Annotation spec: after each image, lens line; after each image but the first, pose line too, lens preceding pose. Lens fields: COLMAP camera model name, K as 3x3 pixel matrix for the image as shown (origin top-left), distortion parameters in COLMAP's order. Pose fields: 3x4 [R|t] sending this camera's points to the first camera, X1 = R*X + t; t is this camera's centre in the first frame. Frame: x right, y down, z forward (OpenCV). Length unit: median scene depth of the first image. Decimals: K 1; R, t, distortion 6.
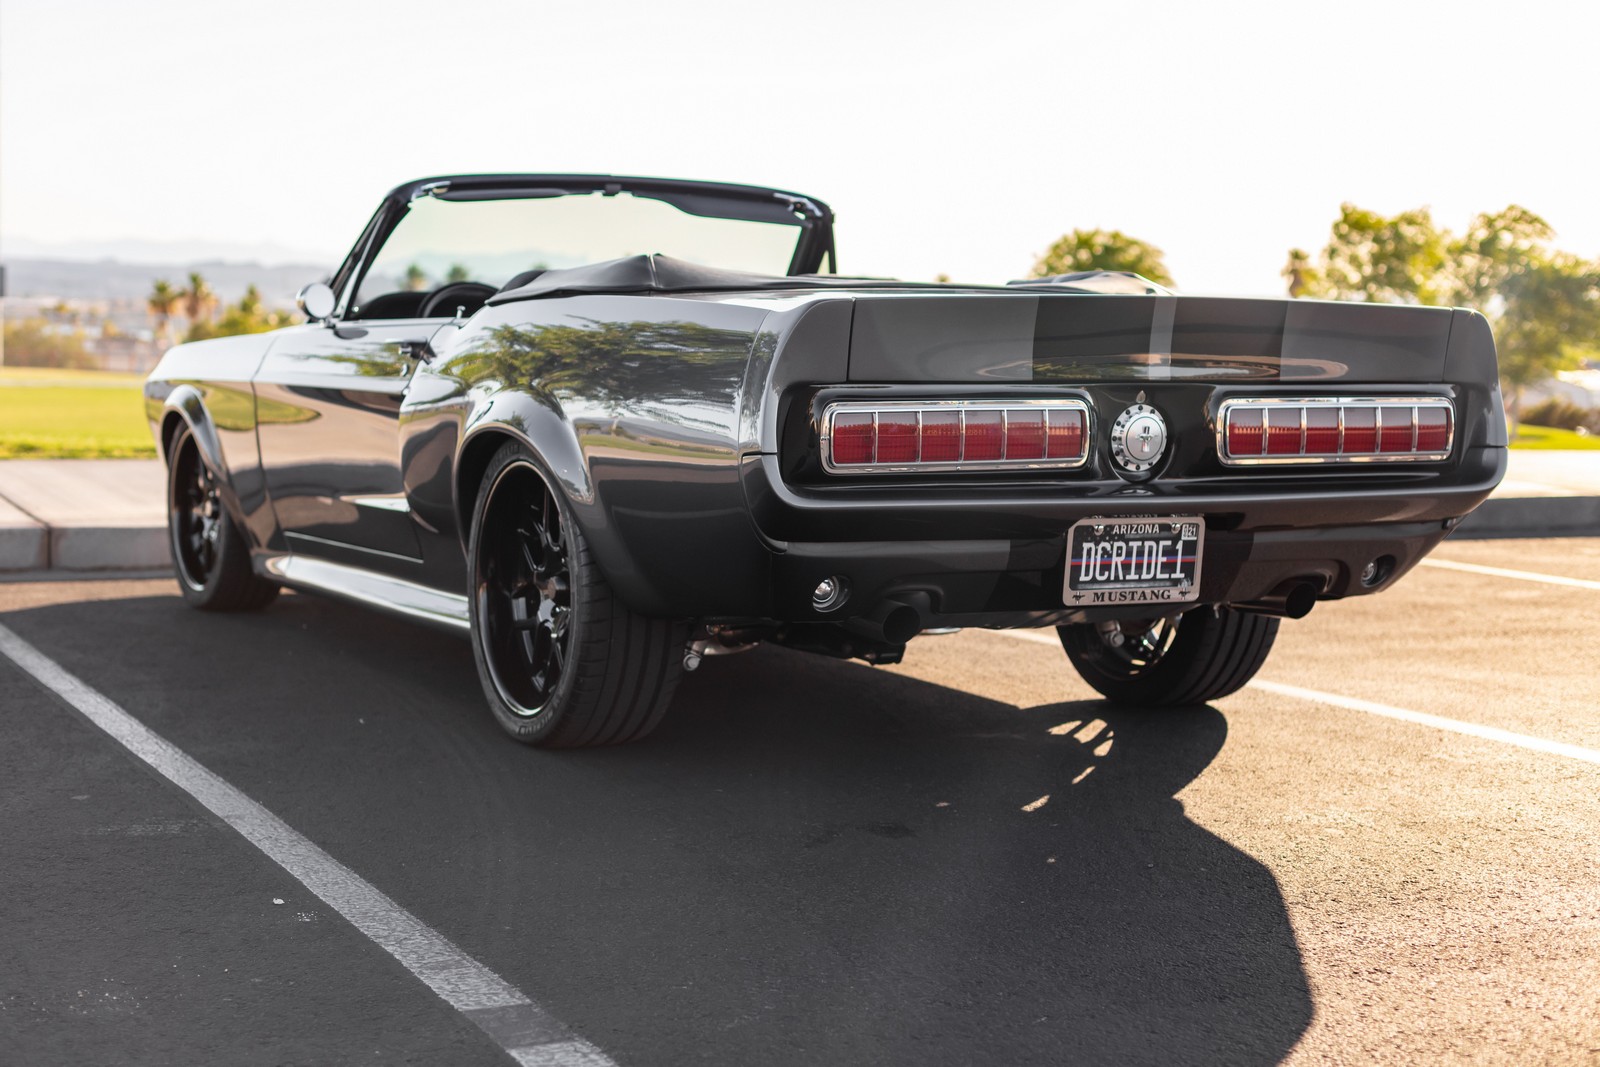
lens RADIAL K [[2454.6, 0, 793.1], [0, 2454.6, 539.9], [0, 0, 1]] dist [0.000457, 0.000000]
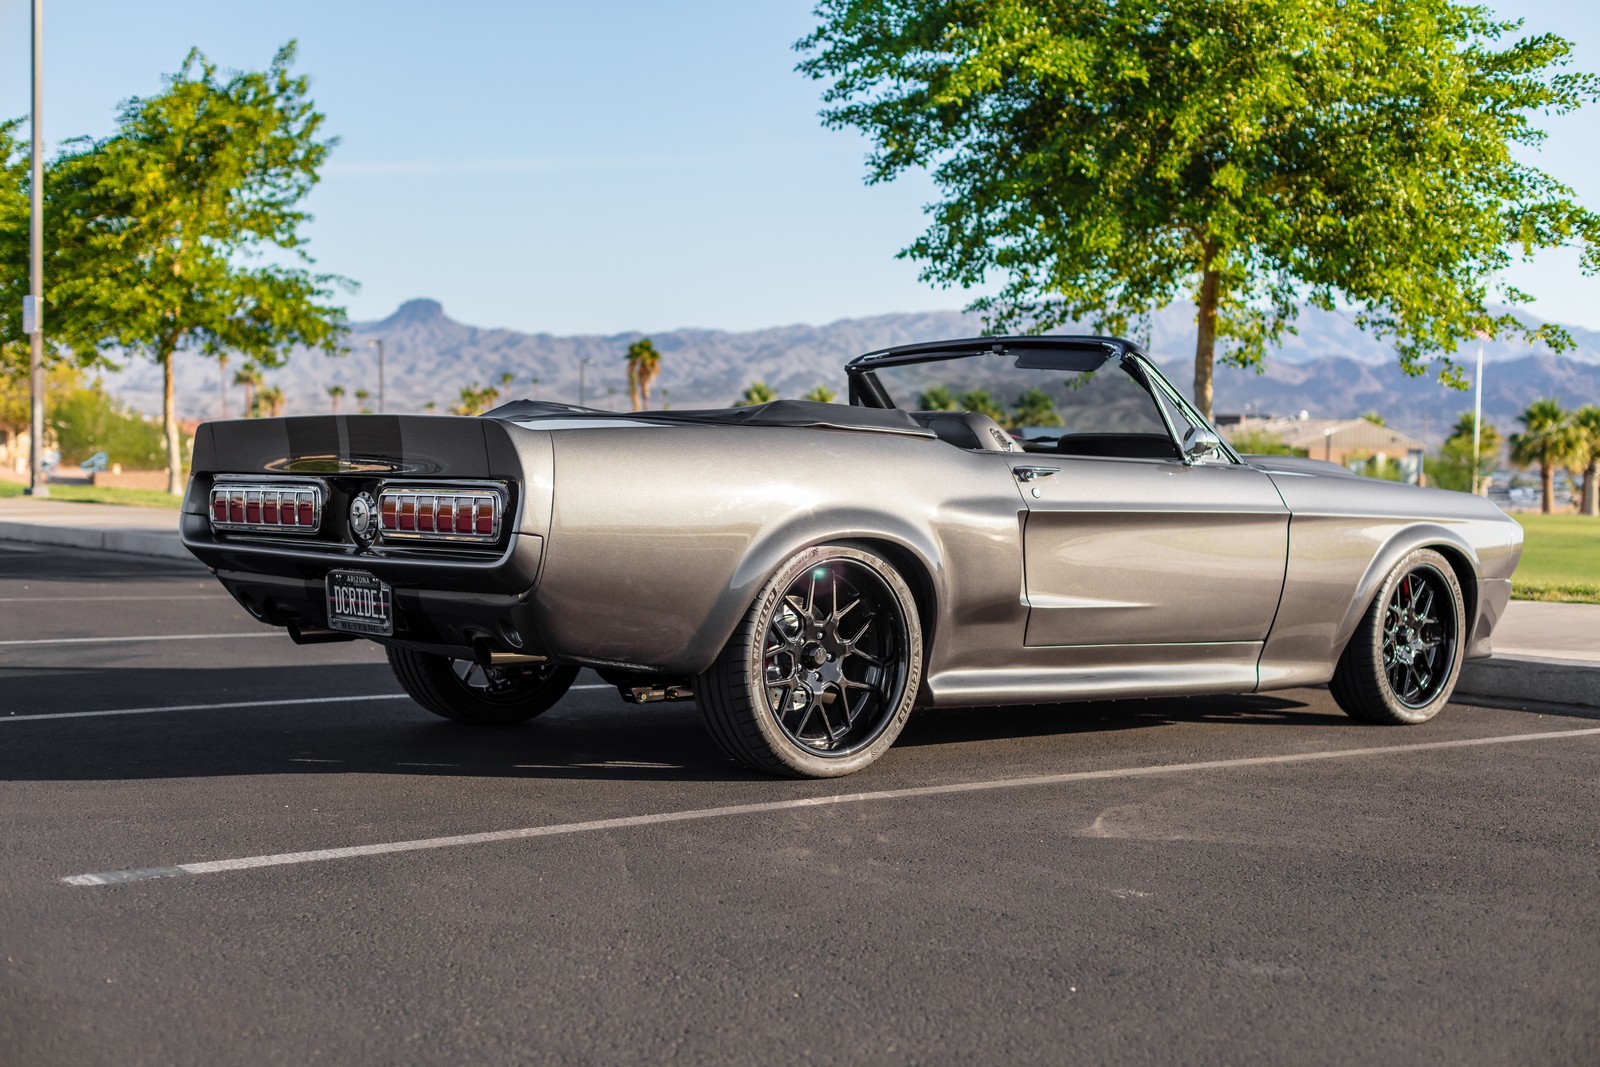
lens RADIAL K [[2311.7, 0, 796.7], [0, 2311.7, 531.1], [0, 0, 1]] dist [-0.000401, 0.000000]
pose [[0.238726, 0.012540, -0.971006, 1.484909], [-0.099097, 0.995011, -0.011513, -0.041710], [0.966018, 0.098973, 0.238777, 0.917365]]
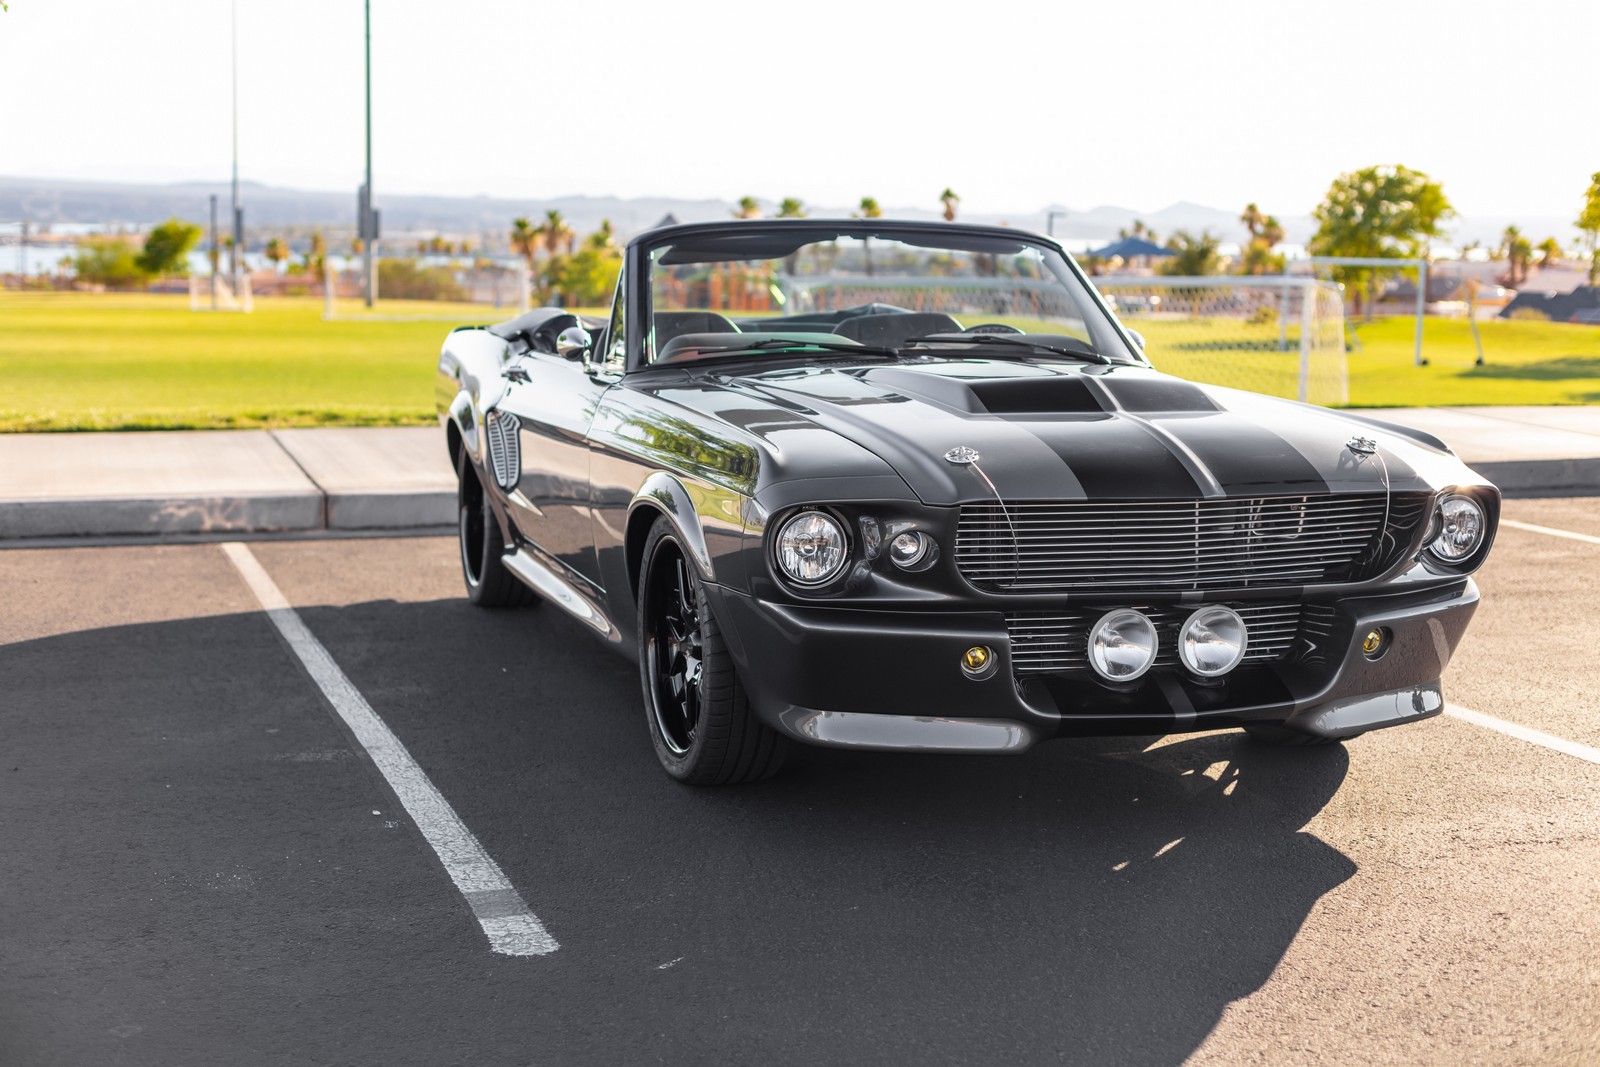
lens RADIAL K [[2311.7, 0, 801.8], [0, 2311.7, 559.5], [0, 0, 1]] dist [-0.000401, 0.000000]
pose [[0.990849, 0.005799, -0.134850, 0.171386], [0.000450, 0.998929, 0.046267, -0.048970], [0.134973, -0.045904, 0.989785, -0.229542]]
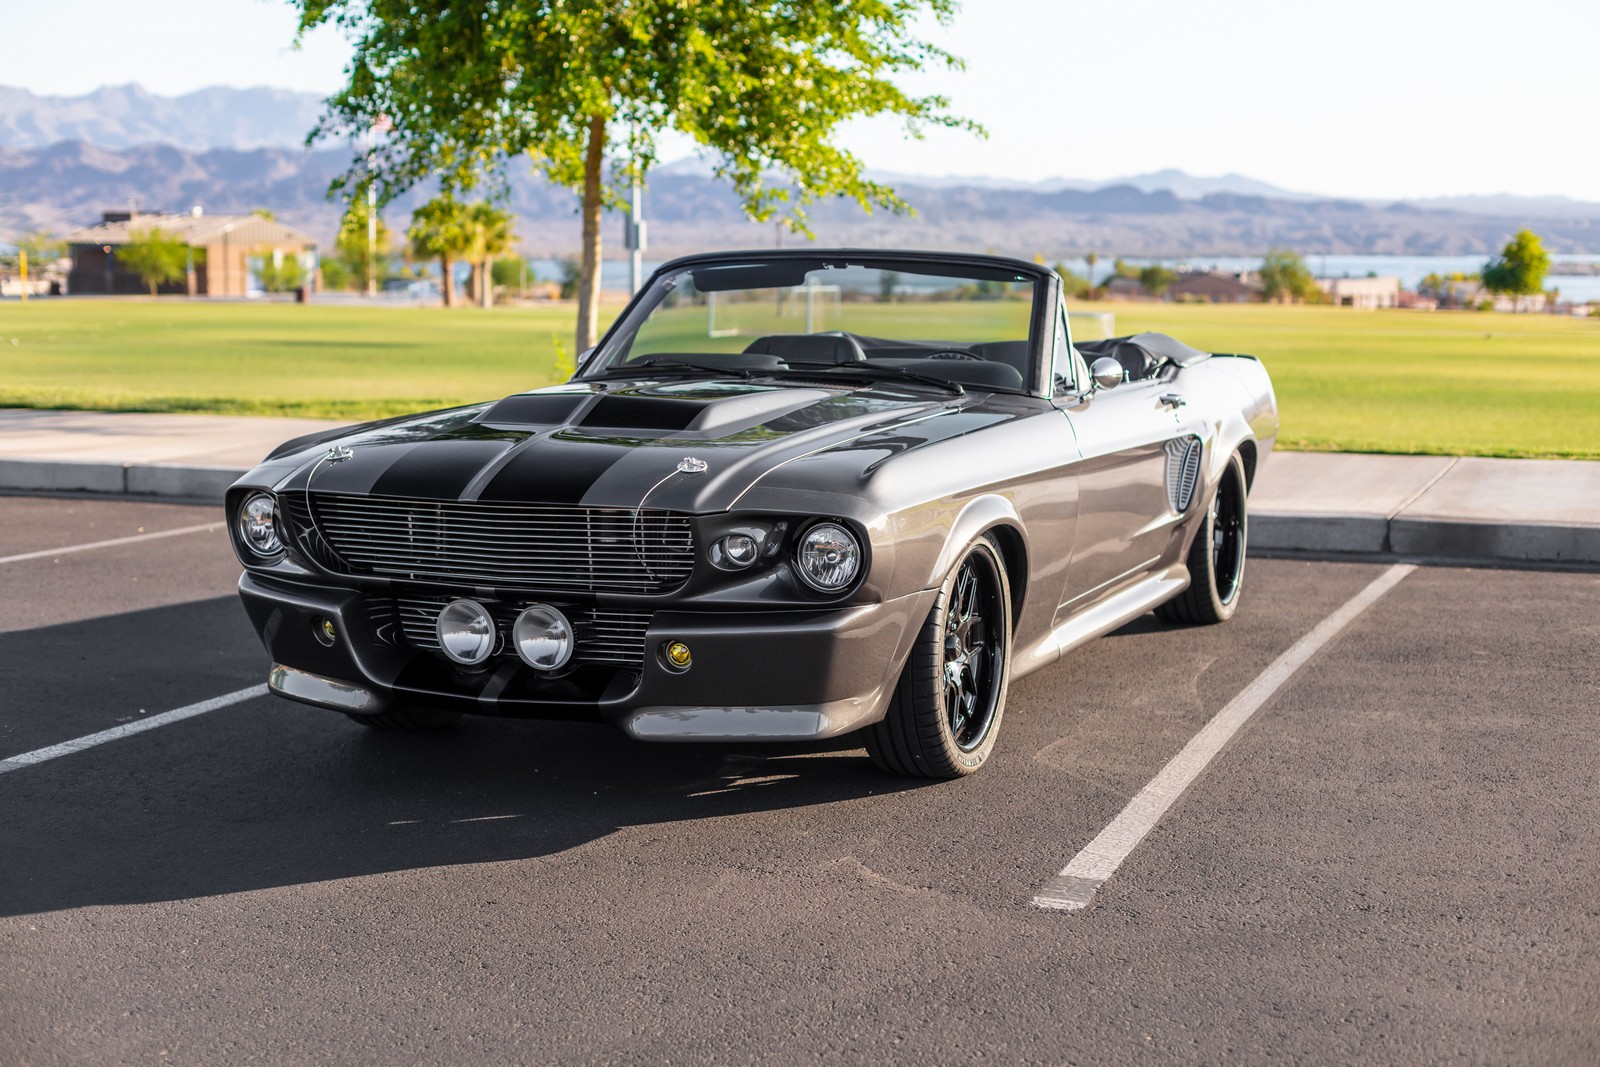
lens RADIAL K [[2311.7, 0, 792.6], [0, 2311.7, 564.1], [0, 0, 1]] dist [-0.000401, 0.000000]
pose [[0.674547, 0.076574, -0.734250, 1.105262], [-0.053516, 0.997061, 0.054817, -0.067653], [0.736289, 0.002317, 0.676663, 0.142570]]
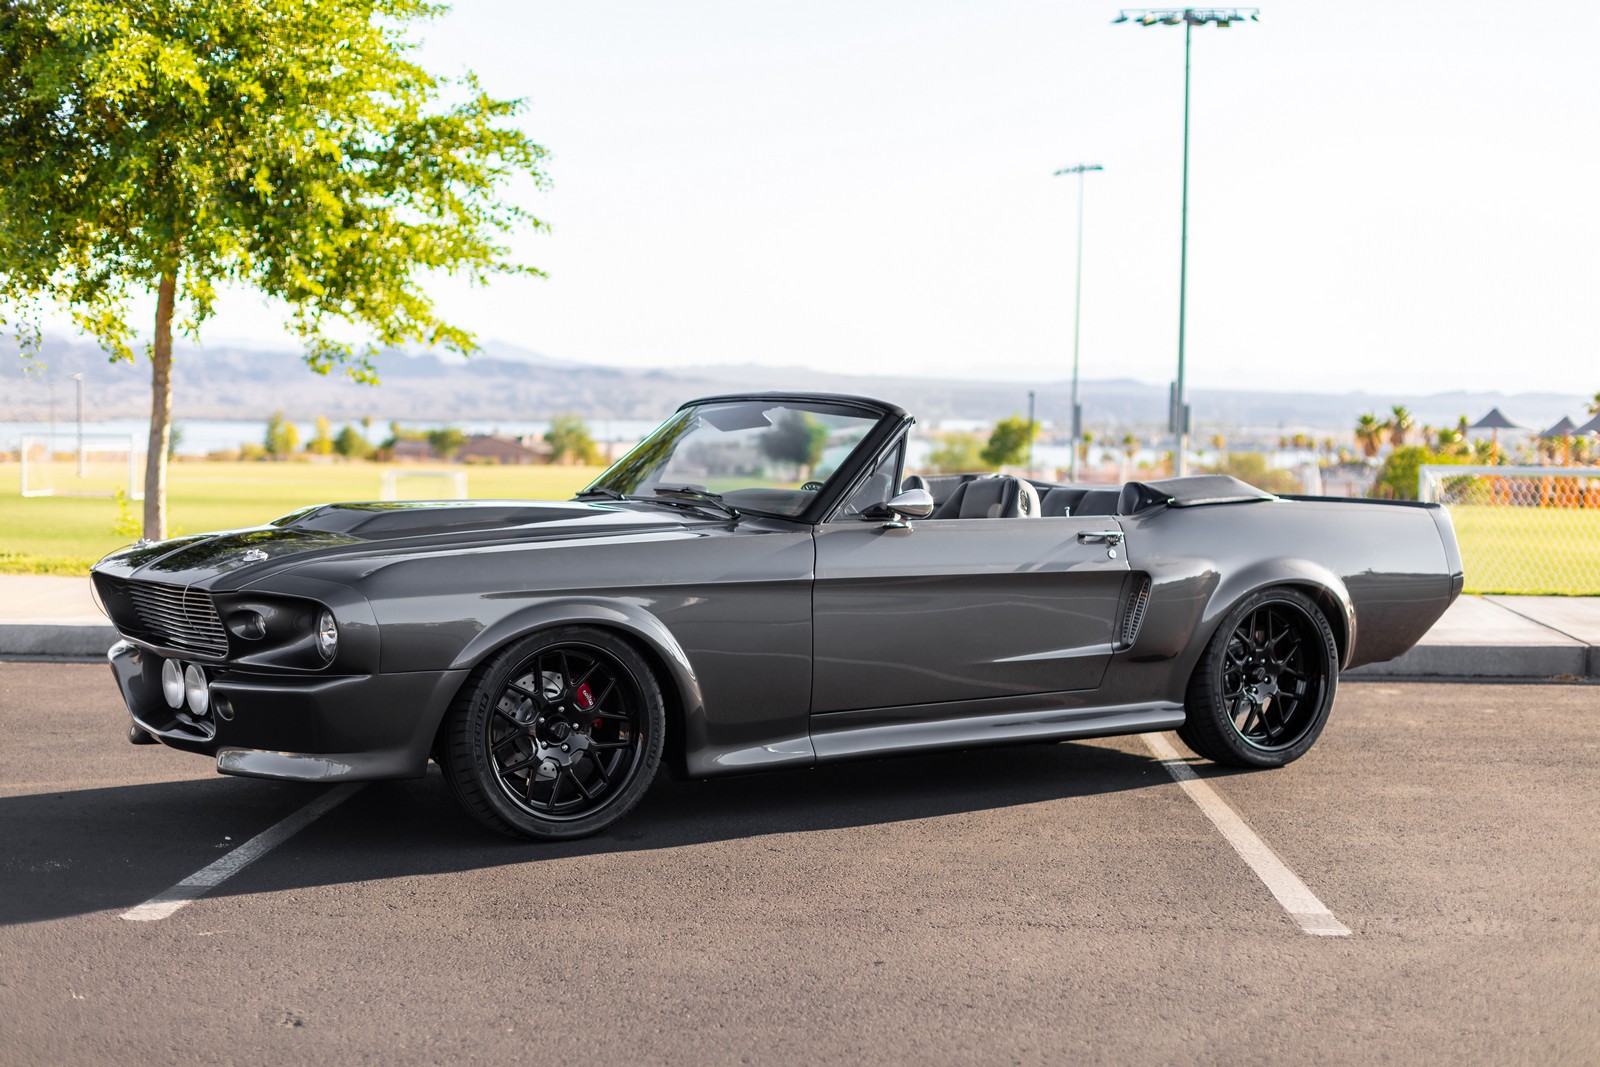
lens RADIAL K [[2311.7, 0, 800.6], [0, 2311.7, 548.0], [0, 0, 1]] dist [-0.000401, 0.000000]
pose [[0.872460, 0.012708, -0.488520, 0.836874], [-0.034925, 0.998727, -0.036393, -0.009938], [0.487436, 0.048813, 0.871793, -0.299780]]
